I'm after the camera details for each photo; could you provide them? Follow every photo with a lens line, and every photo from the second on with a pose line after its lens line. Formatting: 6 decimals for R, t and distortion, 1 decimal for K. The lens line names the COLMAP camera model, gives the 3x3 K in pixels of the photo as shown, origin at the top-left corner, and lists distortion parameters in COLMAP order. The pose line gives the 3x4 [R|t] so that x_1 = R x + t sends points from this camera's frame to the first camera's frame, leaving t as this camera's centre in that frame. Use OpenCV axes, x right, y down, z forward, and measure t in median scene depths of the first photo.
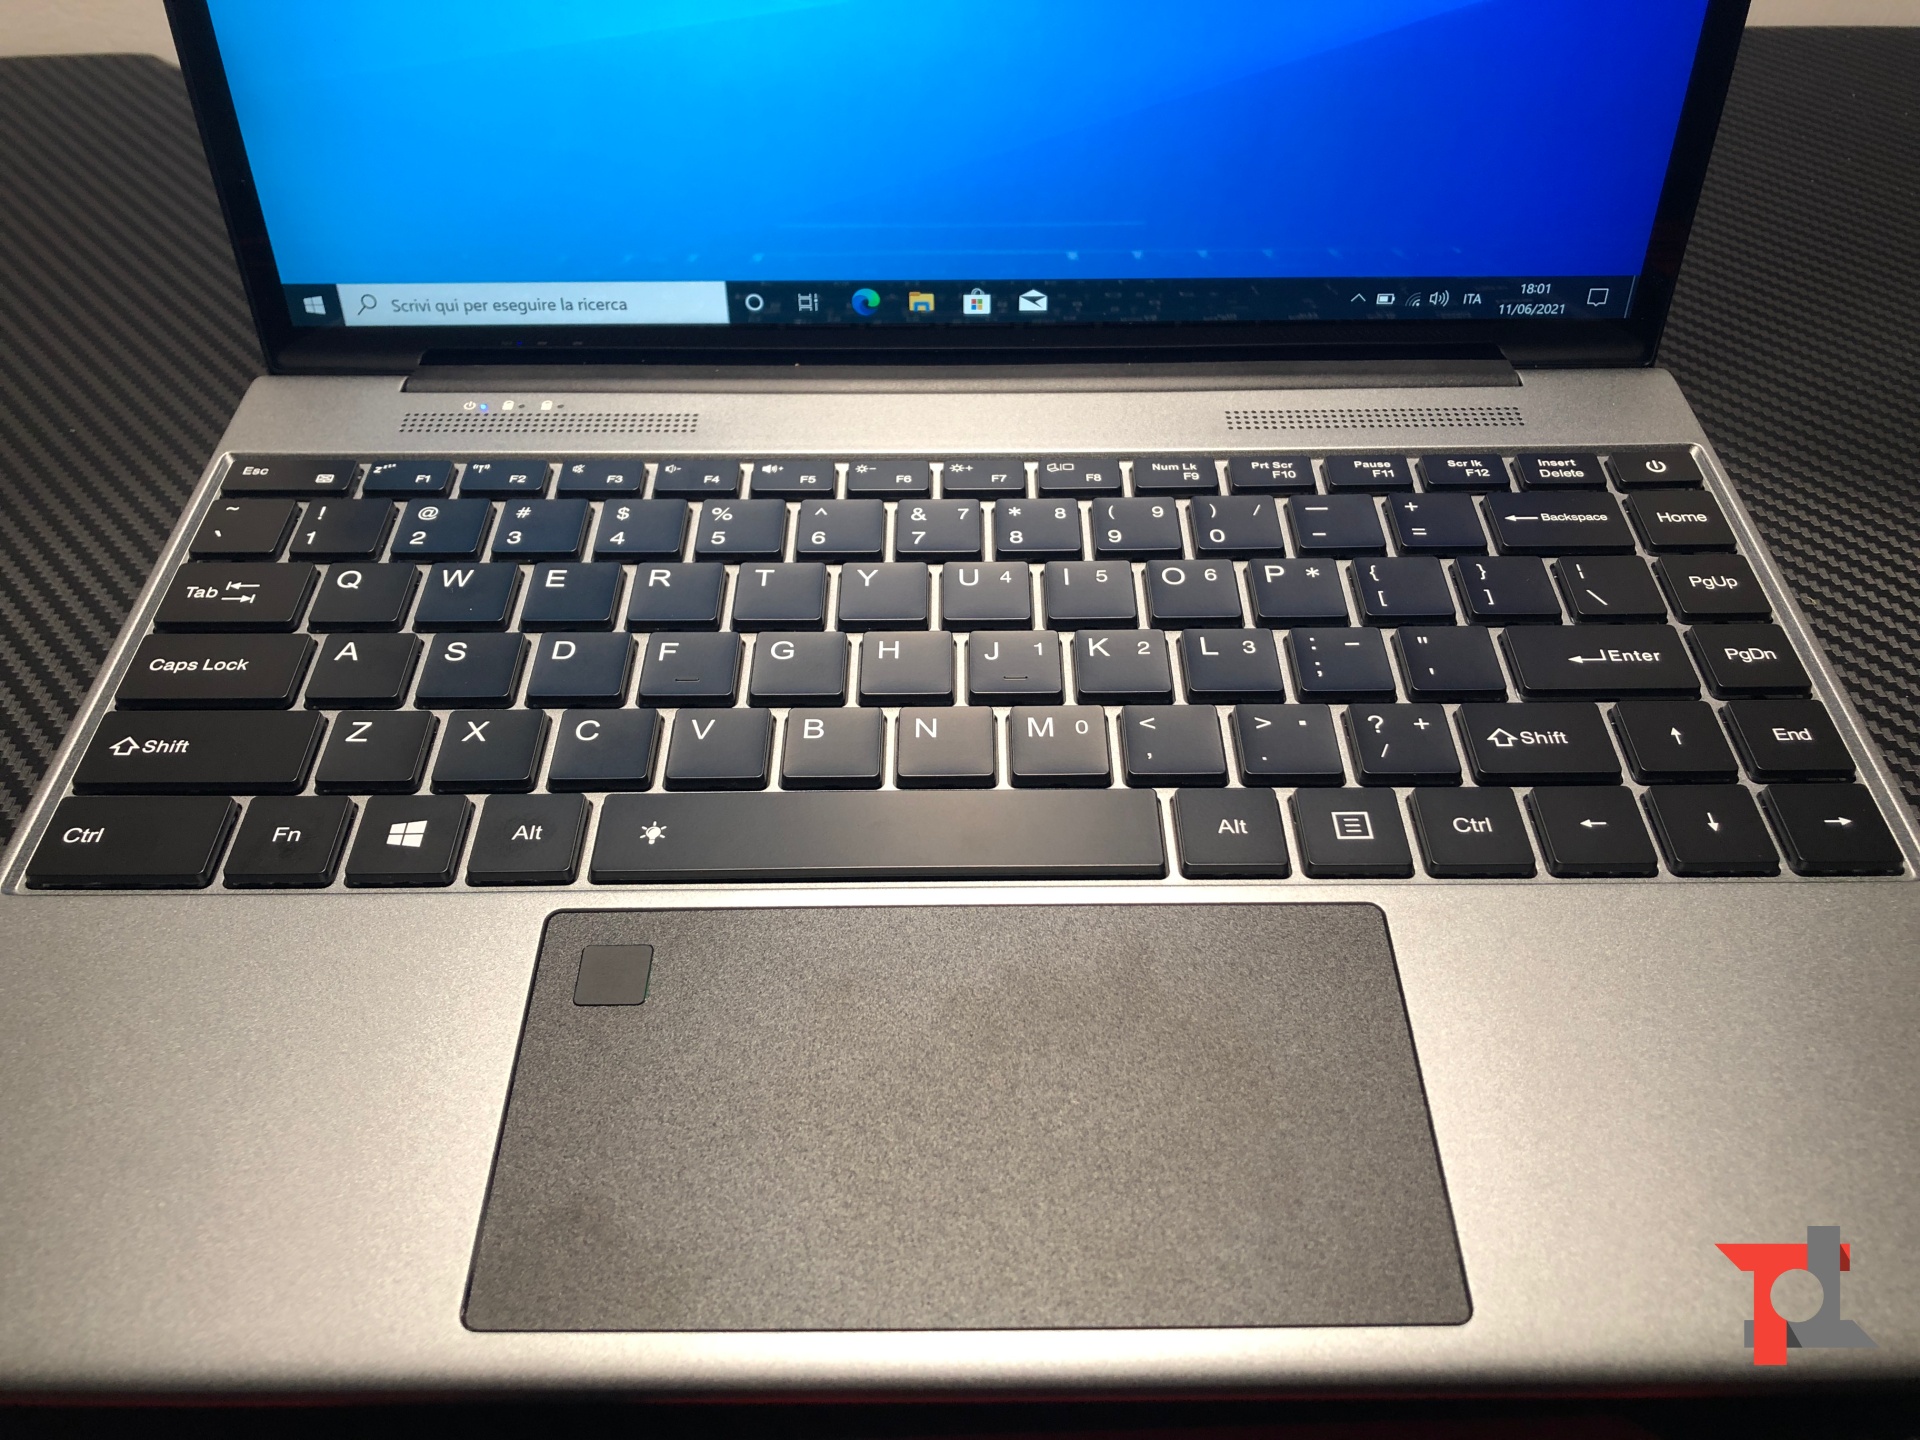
lens RADIAL K [[1627.0, 0, 962.9], [0, 1627.0, 723.1], [0, 0, 1]] dist [-0.014046, 0.013008]
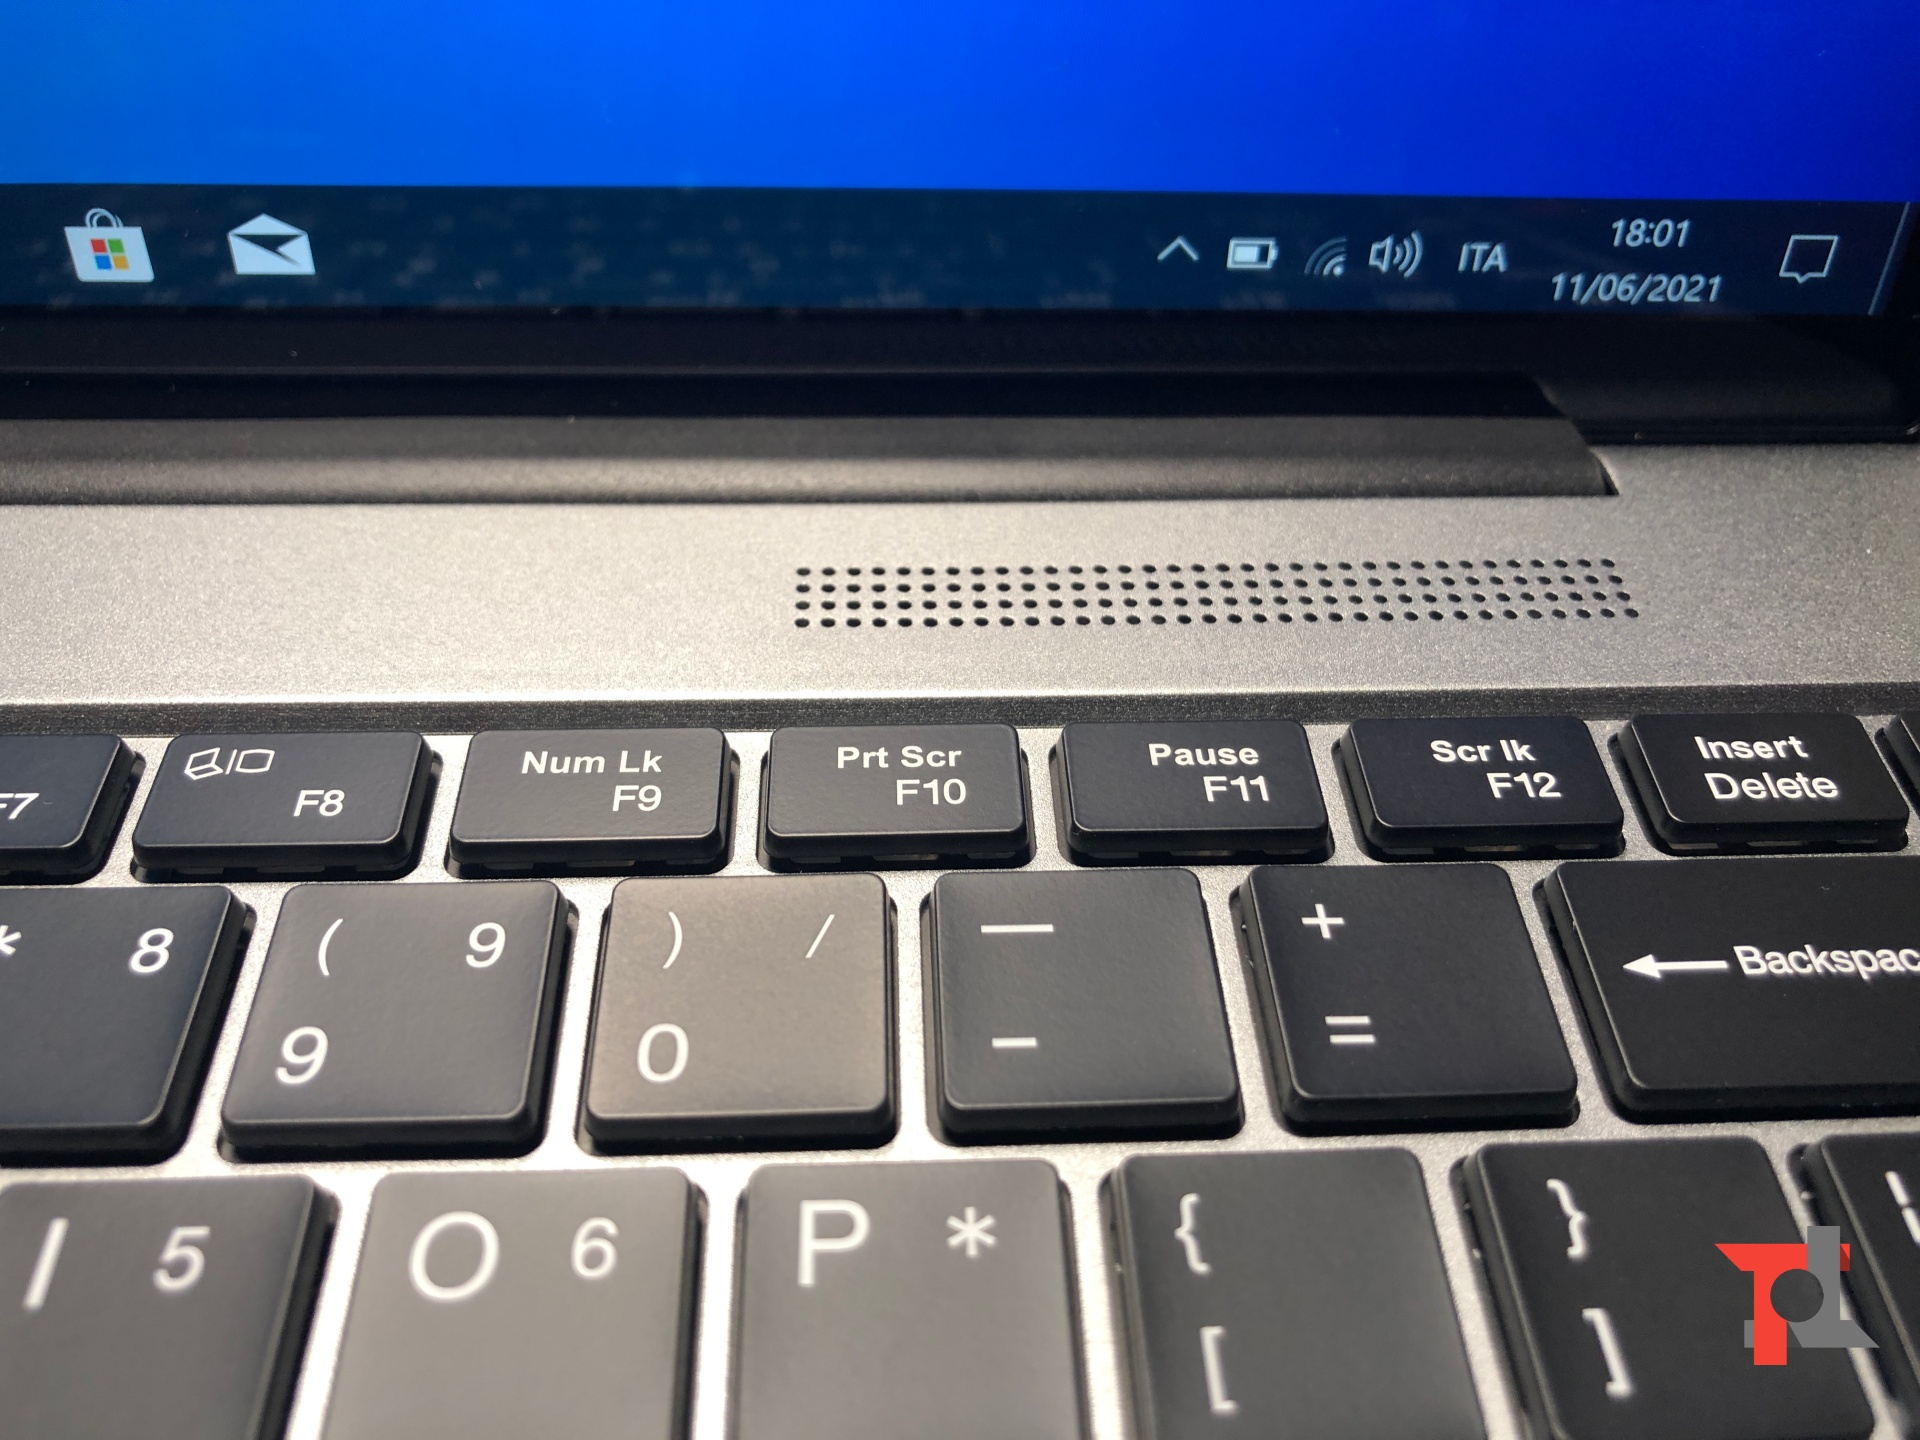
lens RADIAL K [[1627.0, 0, 966.3], [0, 1627.0, 719.7], [0, 0, 1]] dist [-0.014046, 0.013008]
pose [[0.998288, -0.001862, 0.058454, 0.184875], [0.001418, 0.999970, 0.007650, -0.168640], [-0.058466, -0.007554, 0.998261, 0.676162]]
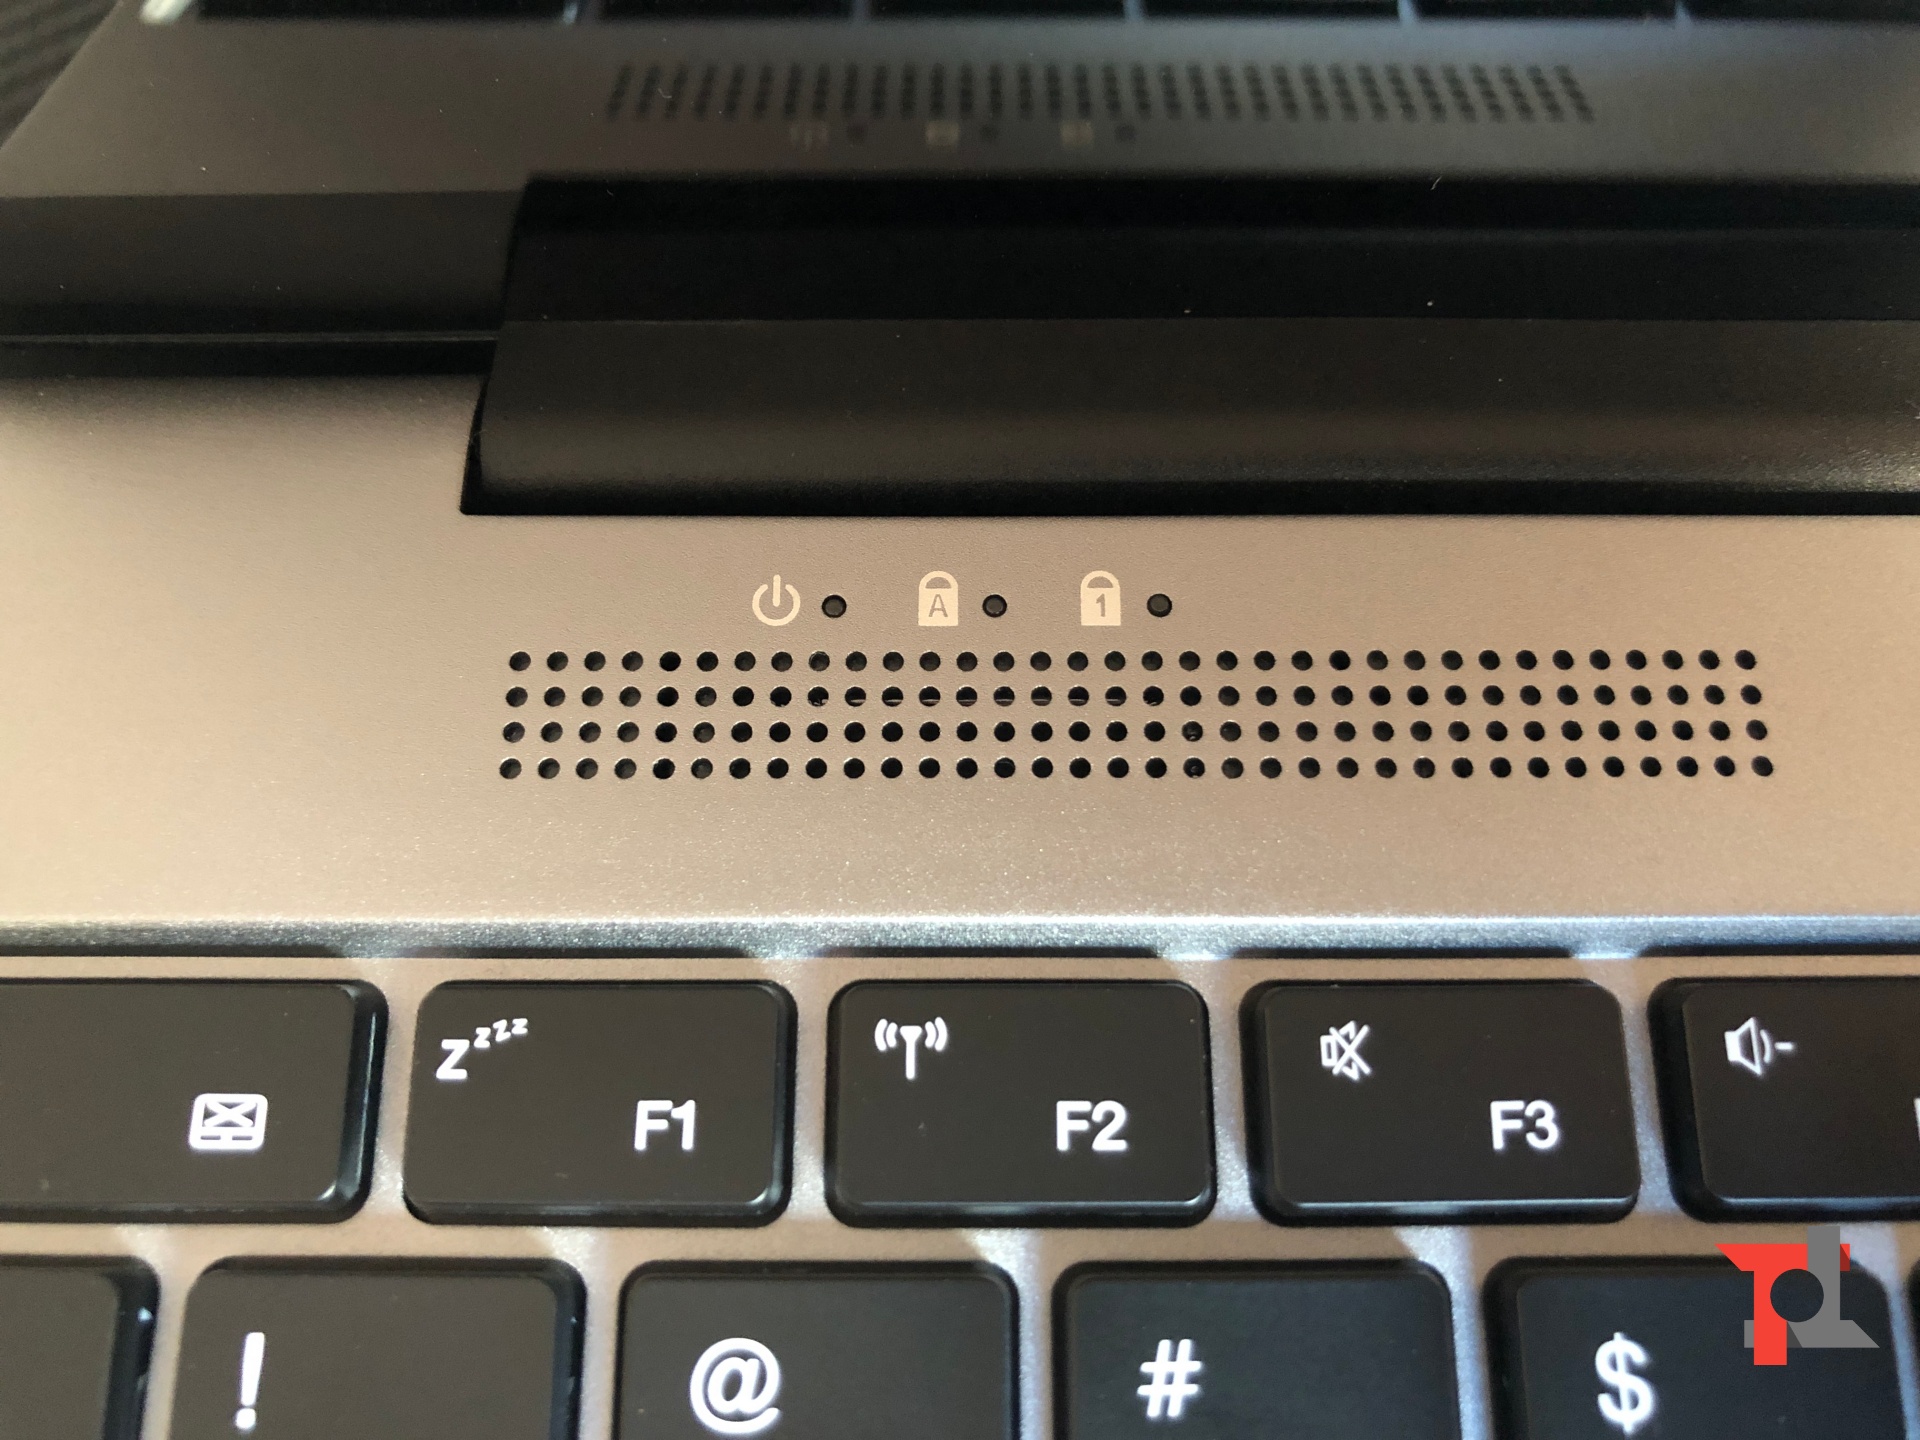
lens RADIAL K [[1627.0, 0, 954.8], [0, 1627.0, 718.1], [0, 0, 1]] dist [-0.014046, 0.013008]
pose [[0.999999, -0.000720, -0.001301, -0.290246], [0.001215, 0.900068, 0.435748, -0.296406], [0.000857, -0.435749, 0.900068, 0.817941]]
